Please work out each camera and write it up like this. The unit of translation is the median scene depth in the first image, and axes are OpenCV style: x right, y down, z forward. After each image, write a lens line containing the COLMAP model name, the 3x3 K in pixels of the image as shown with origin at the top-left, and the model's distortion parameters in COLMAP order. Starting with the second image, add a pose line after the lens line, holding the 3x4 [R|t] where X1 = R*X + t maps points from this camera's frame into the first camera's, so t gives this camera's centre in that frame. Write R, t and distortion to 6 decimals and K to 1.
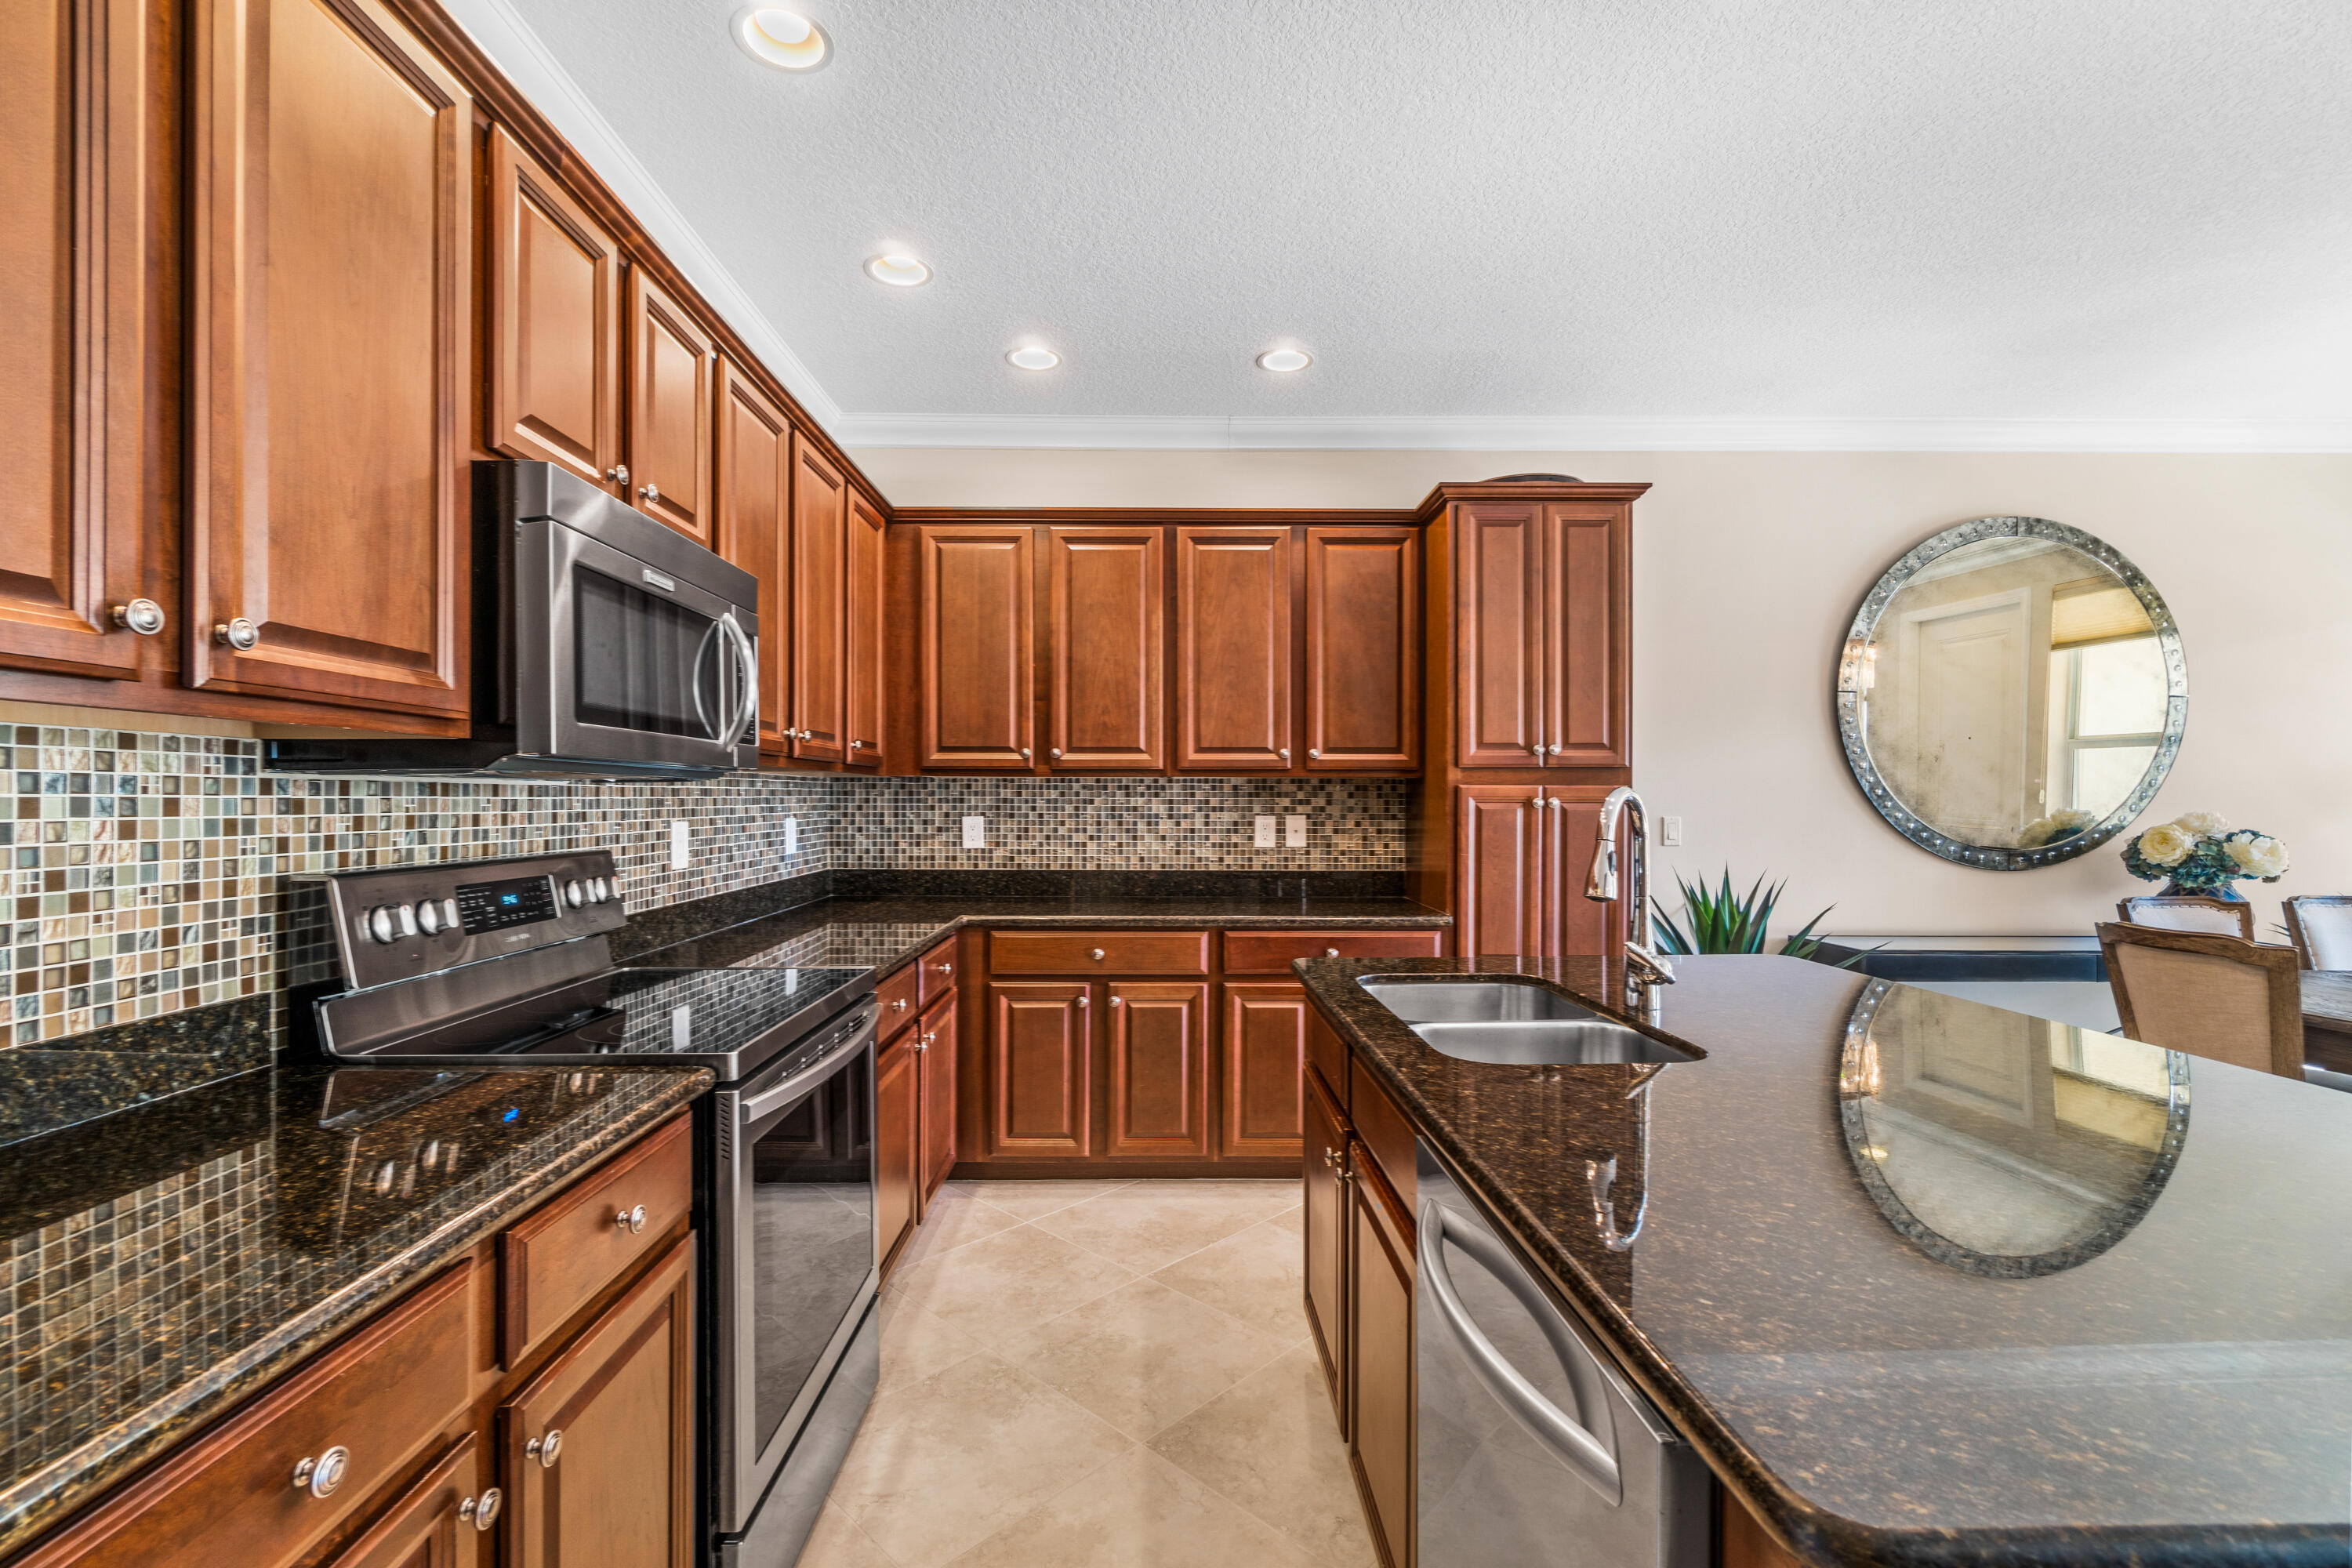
lens RADIAL K [[1018.7, 0, 1164.6], [0, 1018.7, 804.2], [0, 0, 1]] dist [-0.002263, -0.000436]
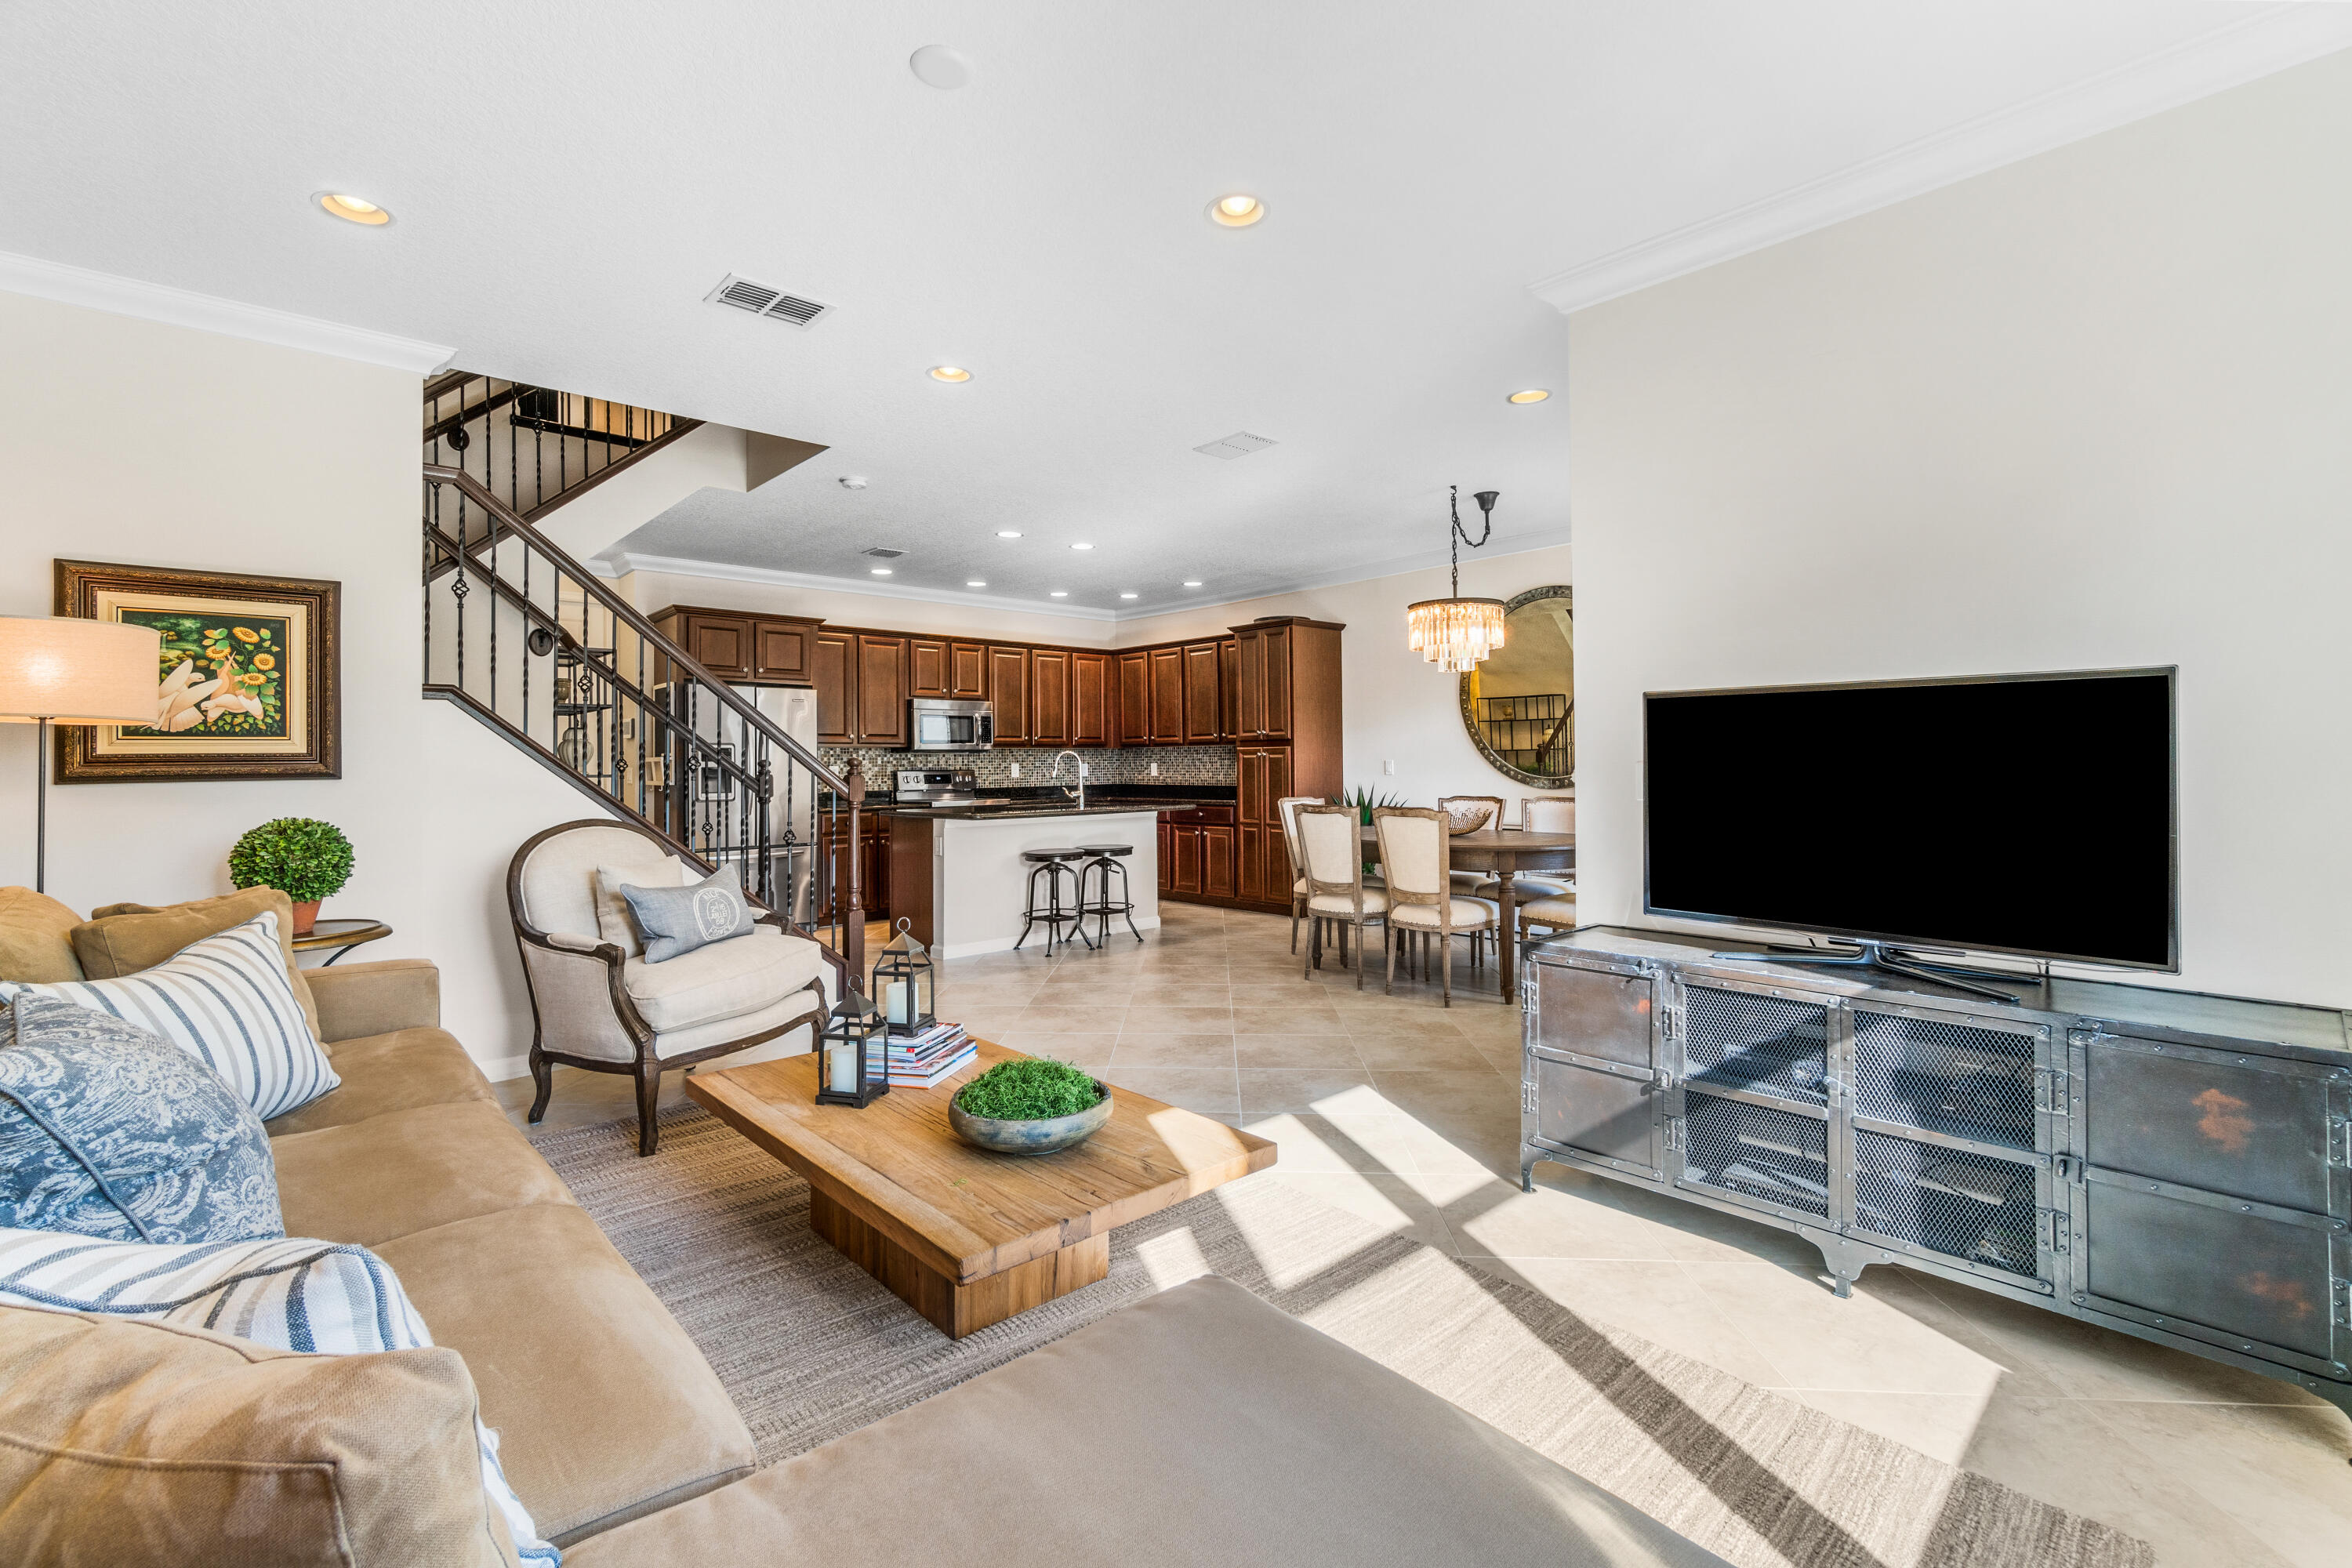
lens RADIAL K [[1025.6, 0, 1166.0], [0, 1025.6, 749.4], [0, 0, 1]] dist [-0.000981, -0.000181]
pose [[0.670415, -0.019359, -0.741734, 1.846753], [0.007232, 0.999783, -0.019558, 0.029939], [0.741951, 0.007748, 0.670409, -0.727913]]
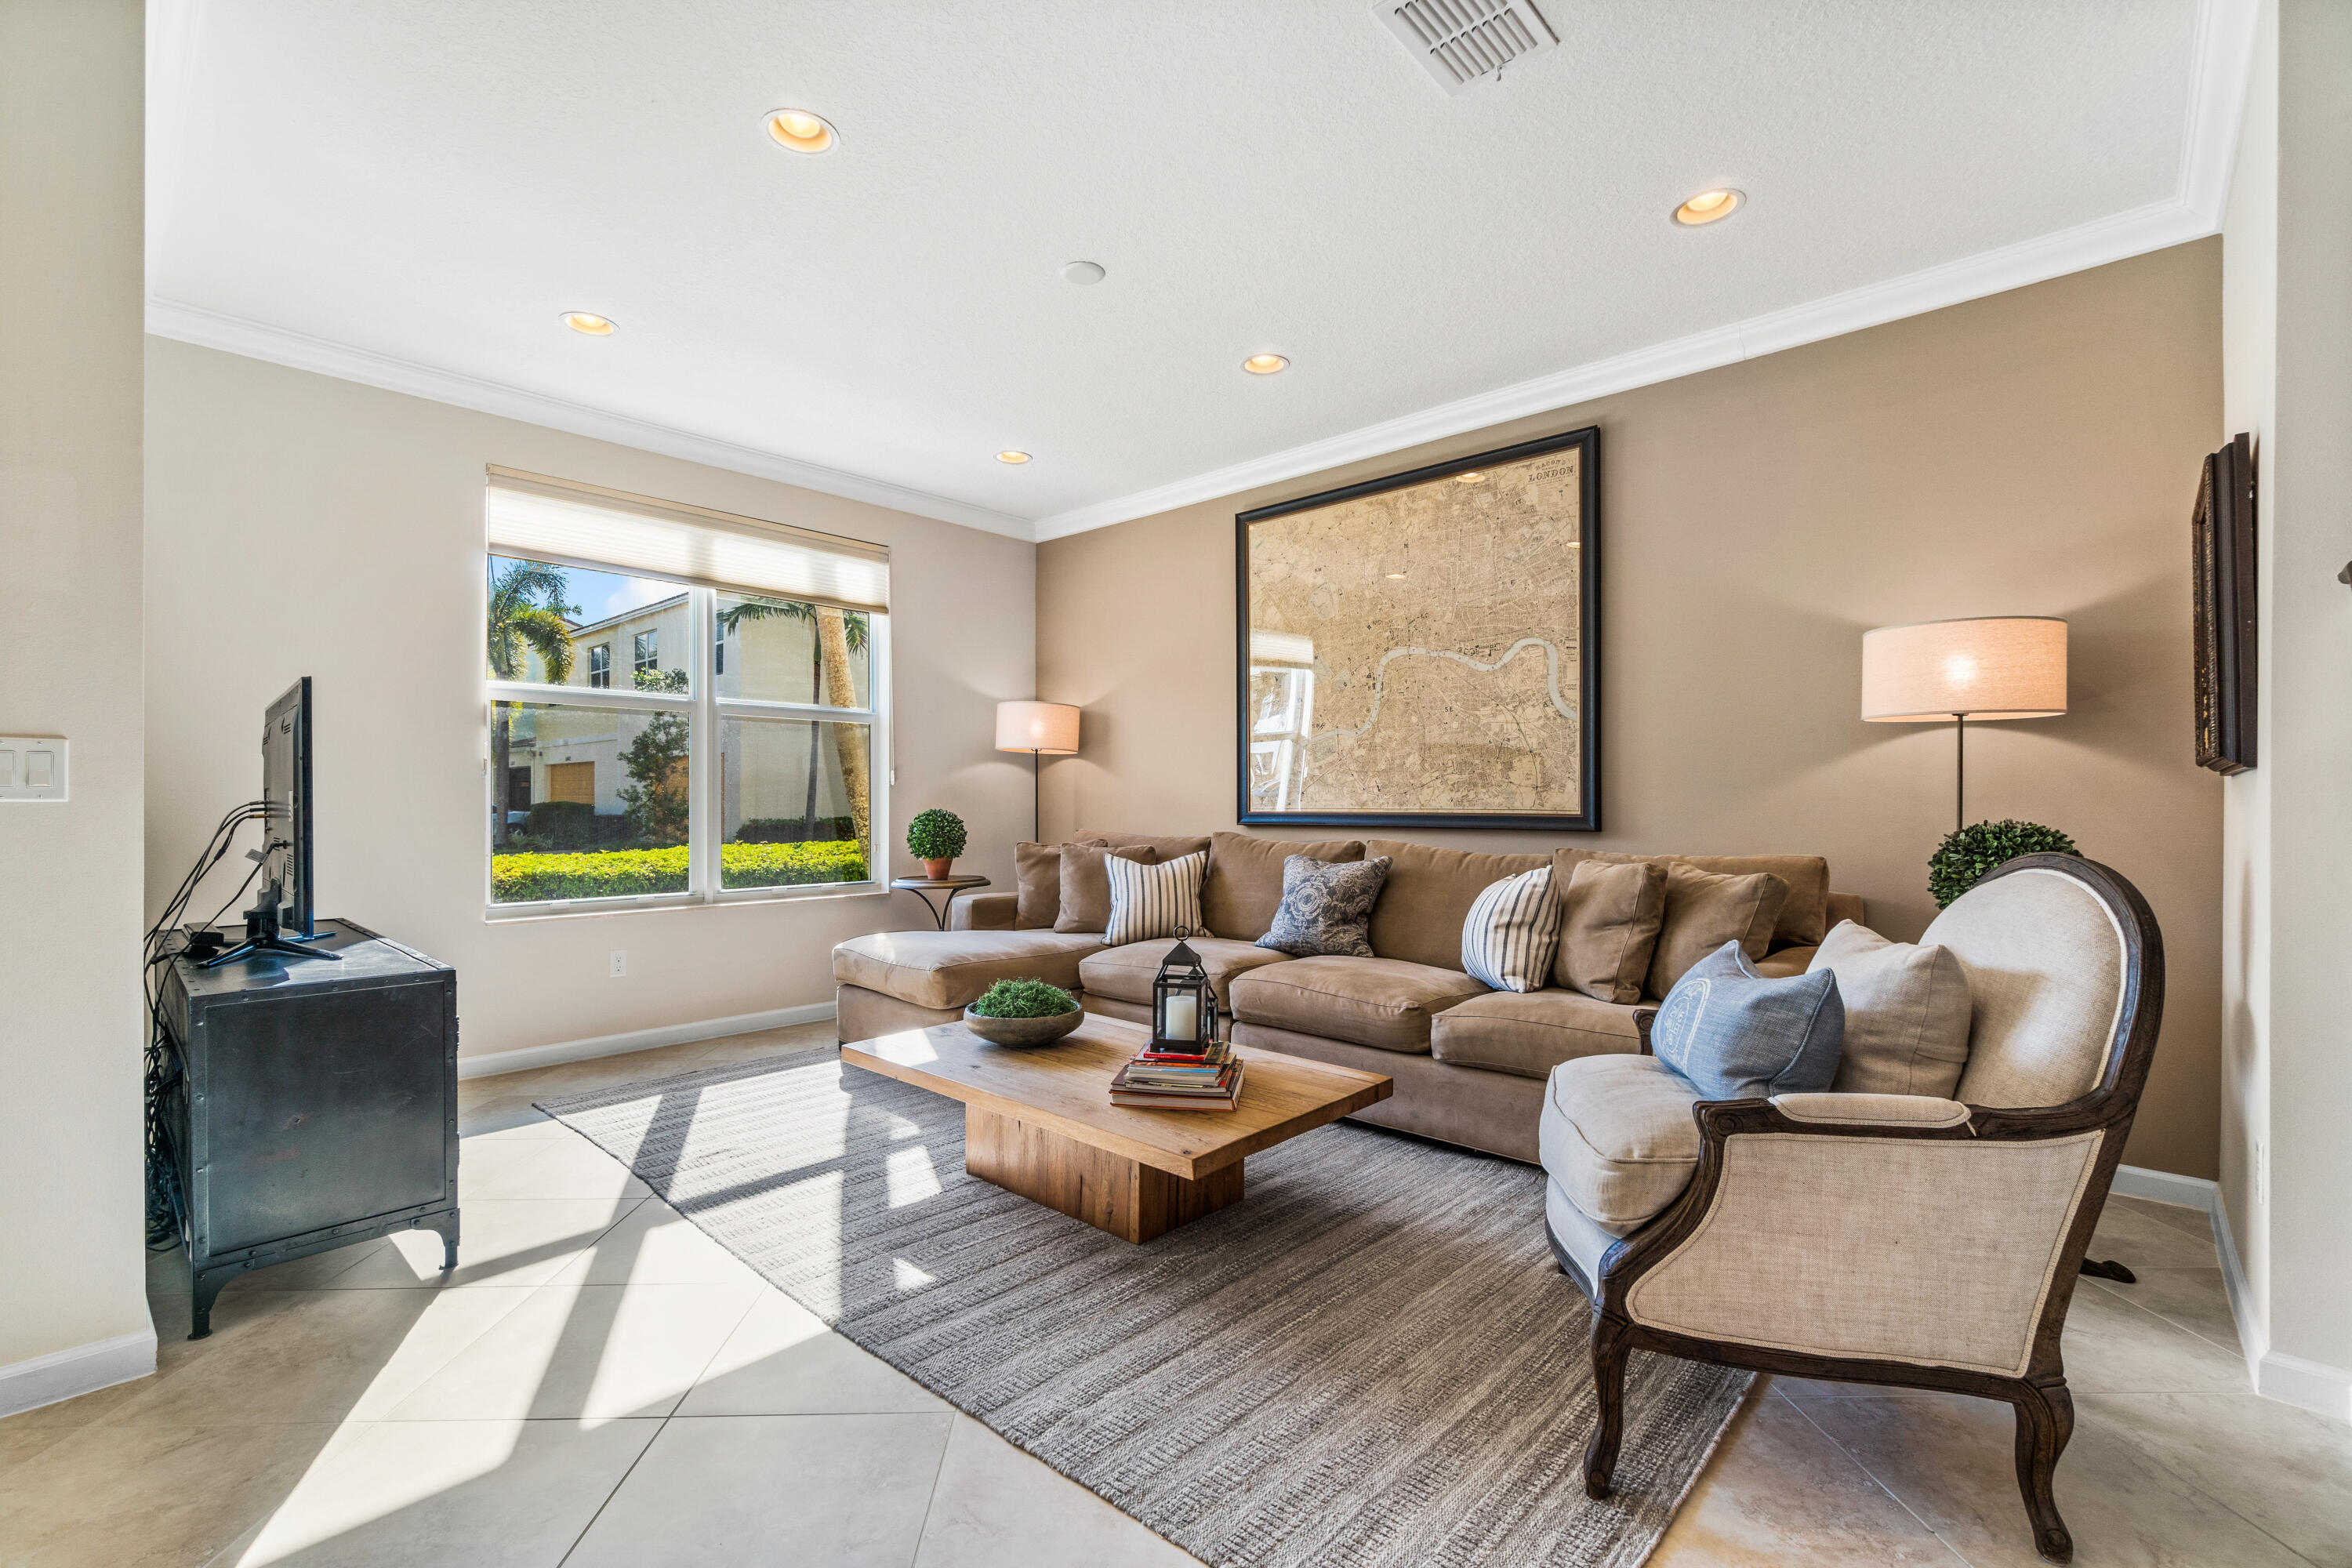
lens RADIAL K [[1018.7, 0, 1164.6], [0, 1018.7, 804.2], [0, 0, 1]] dist [-0.002263, -0.000436]
pose [[-0.729599, -0.007376, 0.683836, 0.656946], [0.000710, 0.999933, 0.011542, 0.047253], [-0.683875, 0.008907, -0.729545, 0.173295]]
